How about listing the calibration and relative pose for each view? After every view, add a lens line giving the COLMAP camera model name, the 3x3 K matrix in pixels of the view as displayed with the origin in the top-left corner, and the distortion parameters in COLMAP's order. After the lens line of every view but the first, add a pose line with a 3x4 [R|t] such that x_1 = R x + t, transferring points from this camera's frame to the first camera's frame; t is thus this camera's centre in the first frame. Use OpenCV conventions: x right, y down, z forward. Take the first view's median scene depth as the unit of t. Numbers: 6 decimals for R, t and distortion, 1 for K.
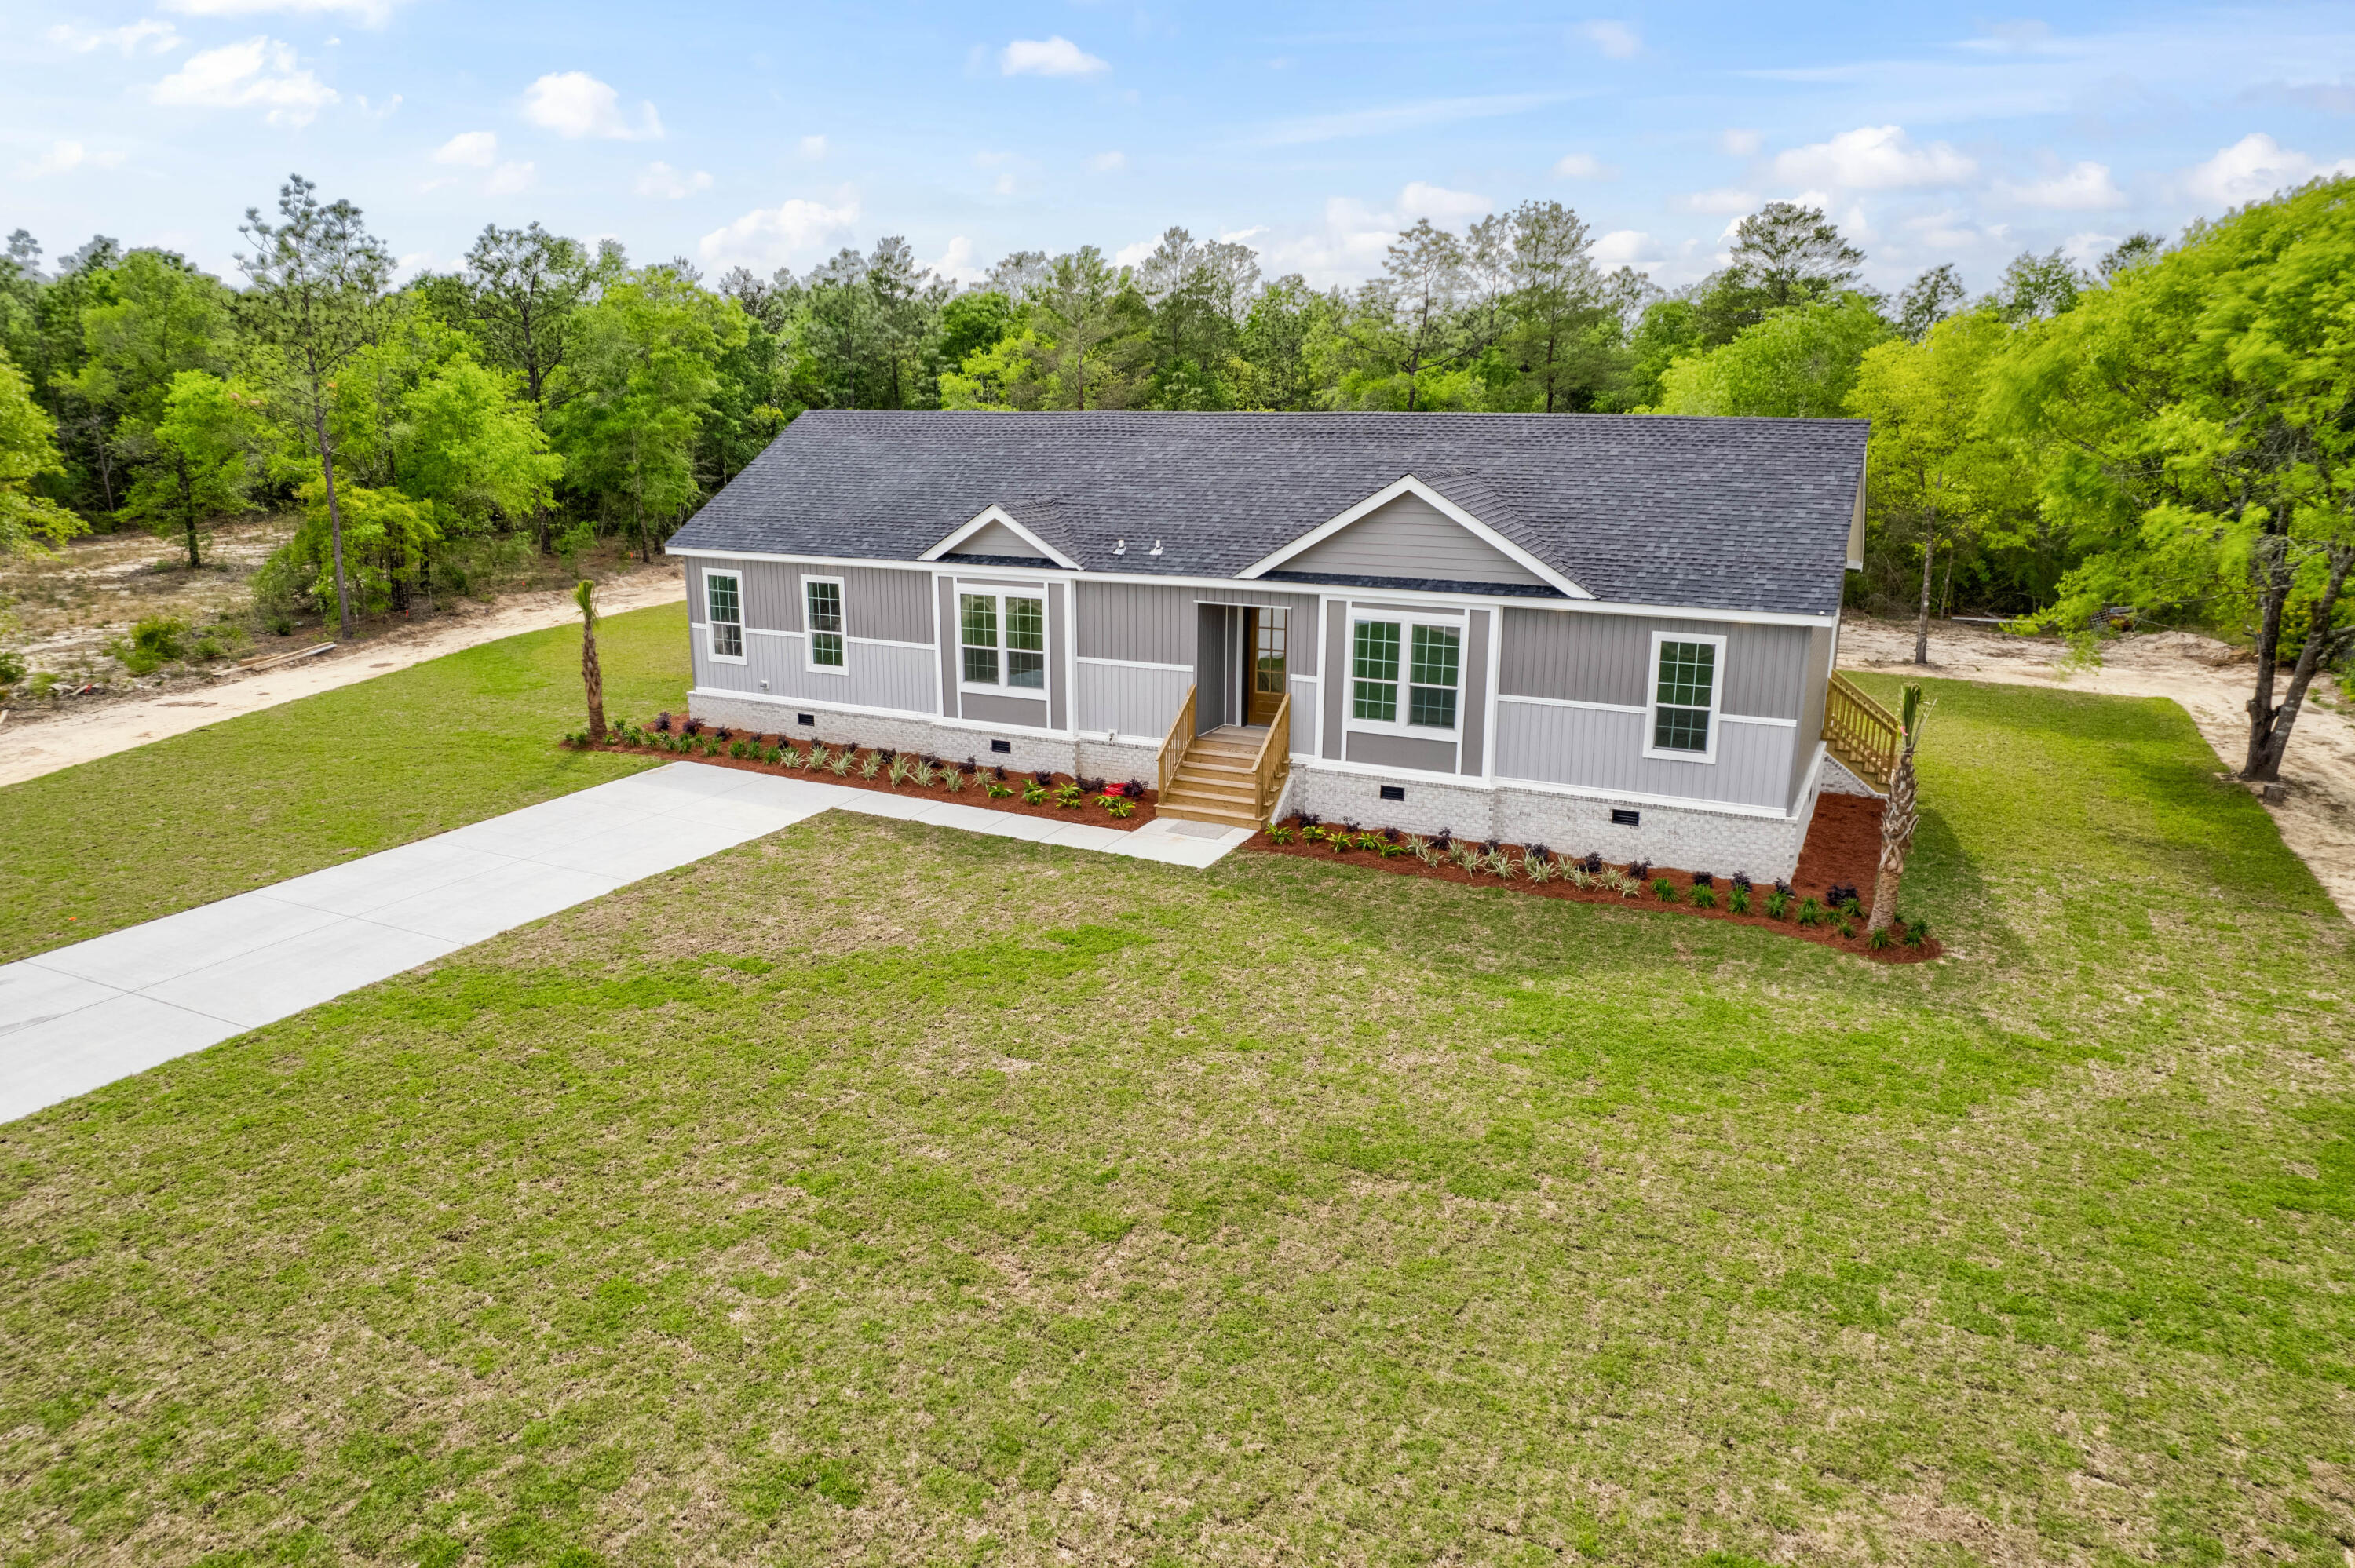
lens RADIAL K [[1501.9, 0, 1188.3], [0, 1501.9, 788.9], [0, 0, 1]] dist [-0.069186, 0.061856]
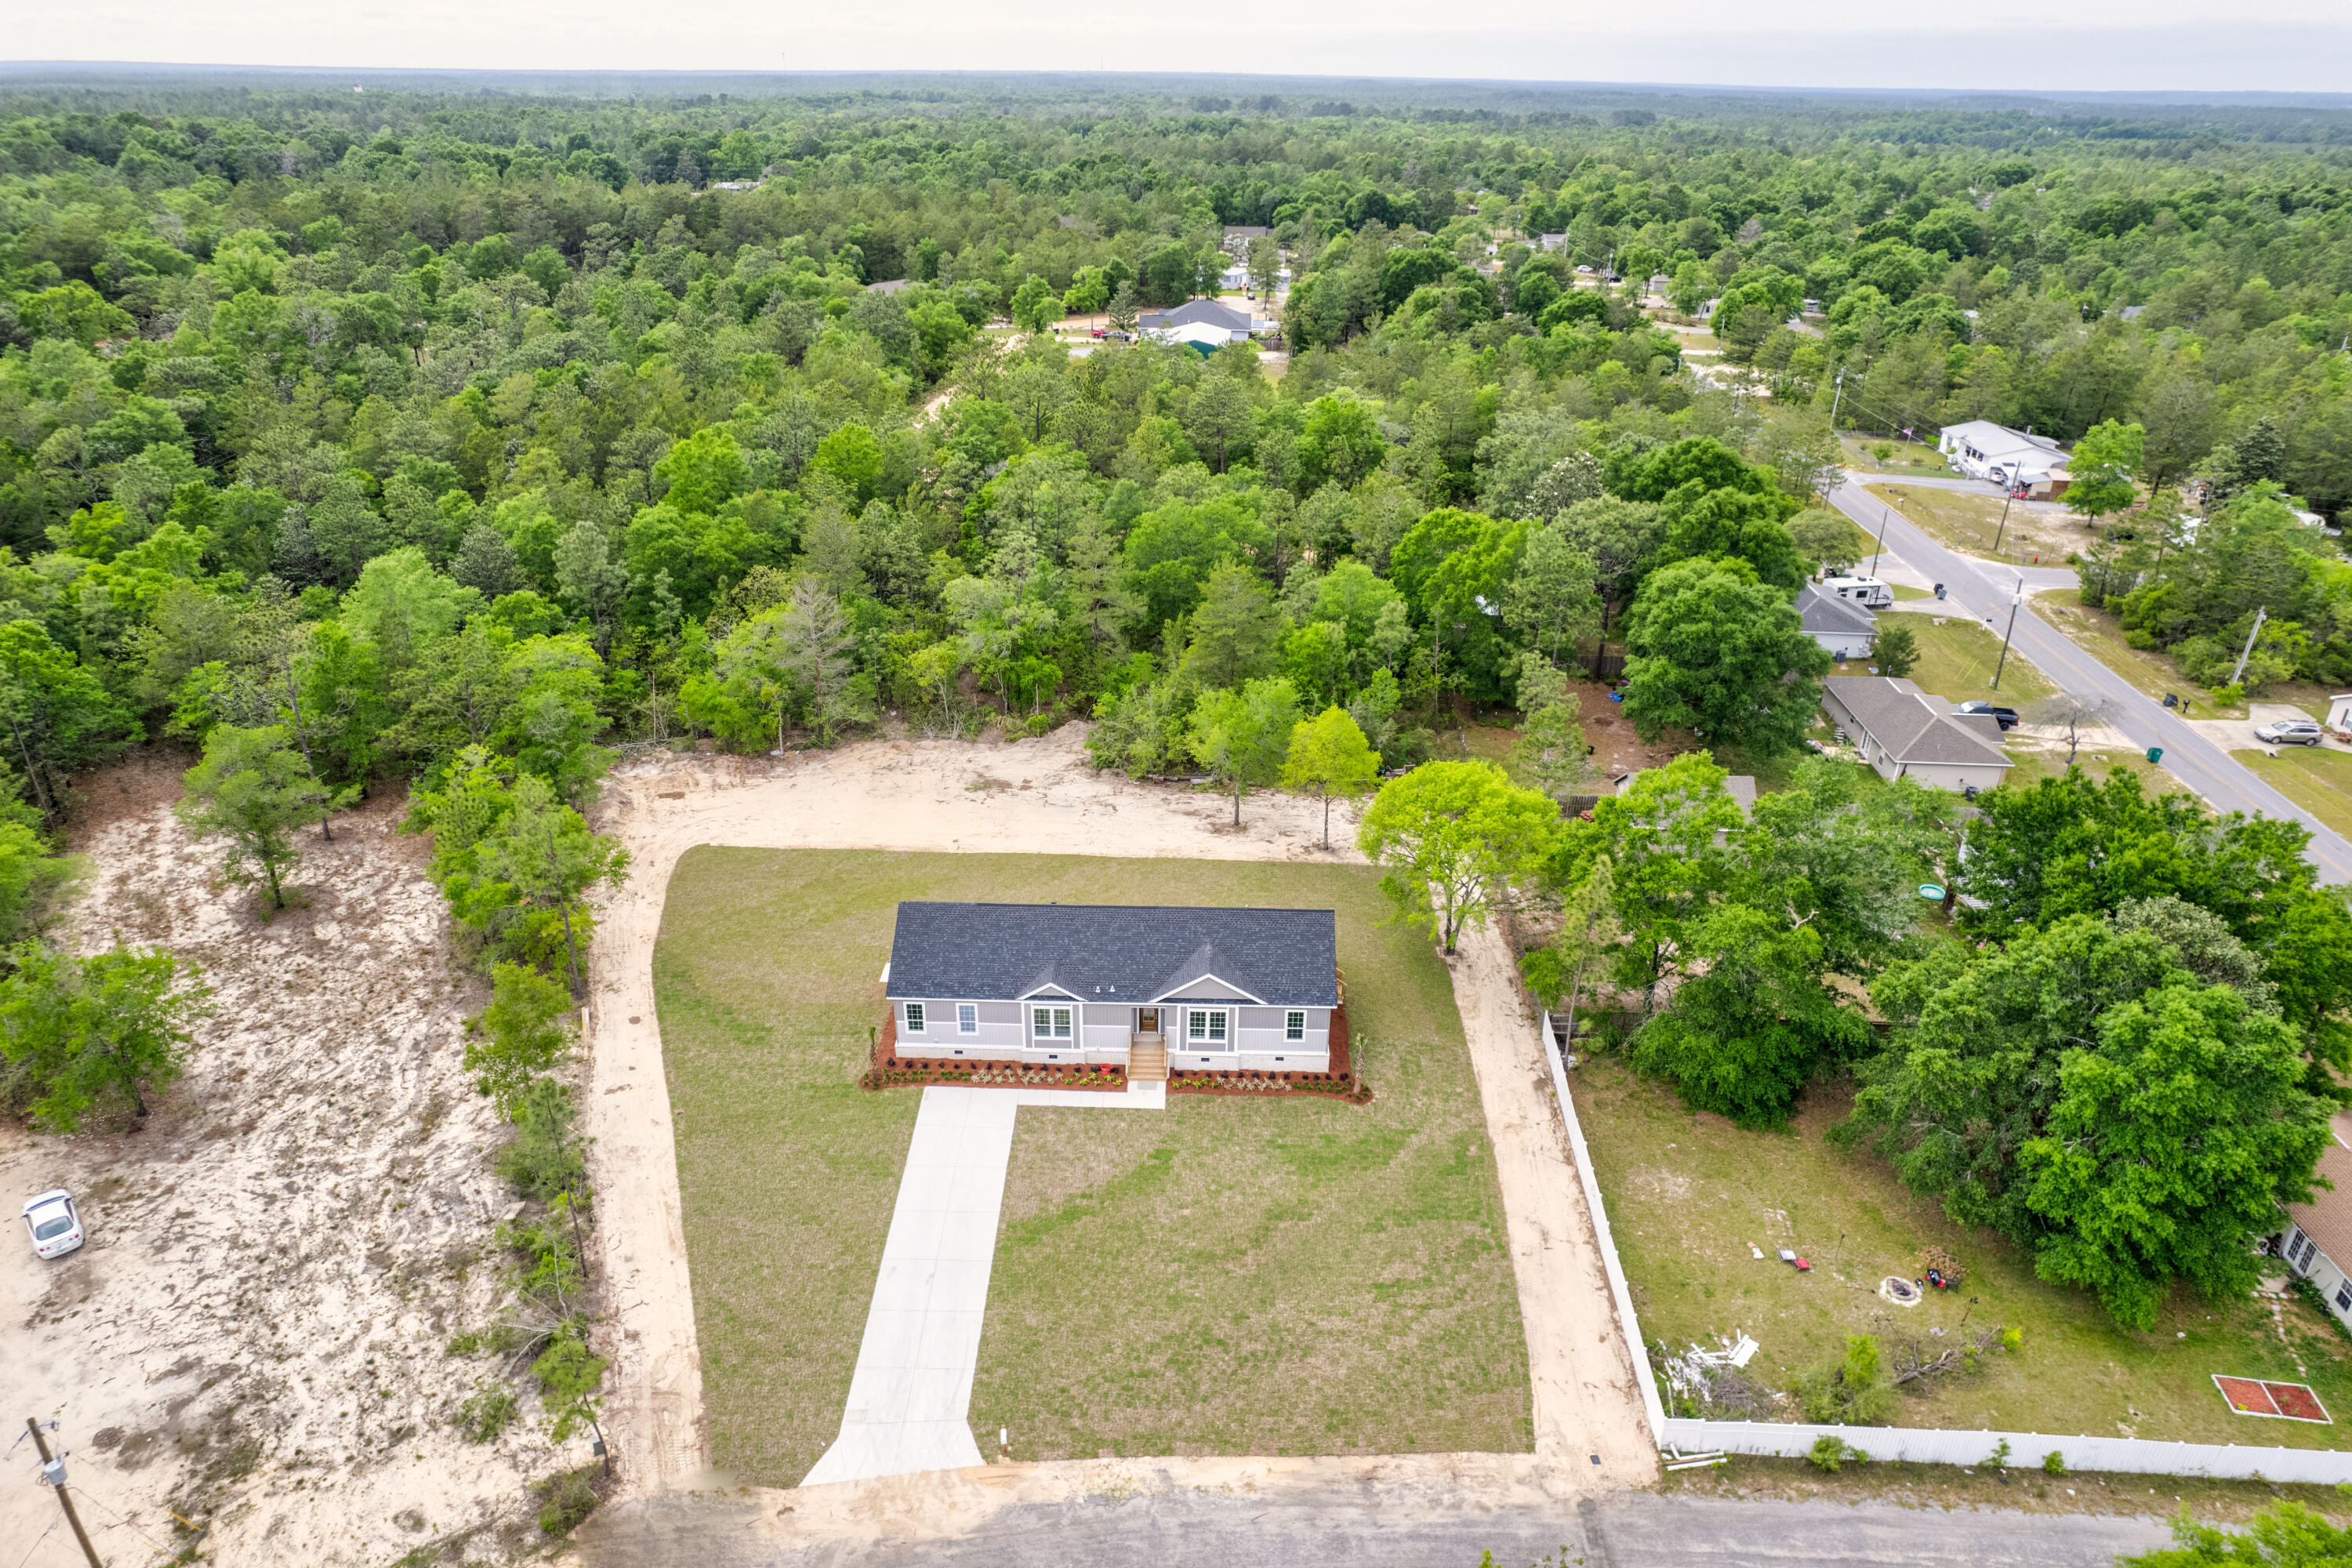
lens RADIAL K [[1500.2, 0, 1186.8], [0, 1500.2, 788.9], [0, 0, 1]] dist [-0.069186, 0.061856]
pose [[0.901814, -0.187966, 0.389102, -0.988758], [0.100567, 0.967008, 0.234056, -1.256732], [-0.420259, -0.171944, 0.890964, -1.621032]]
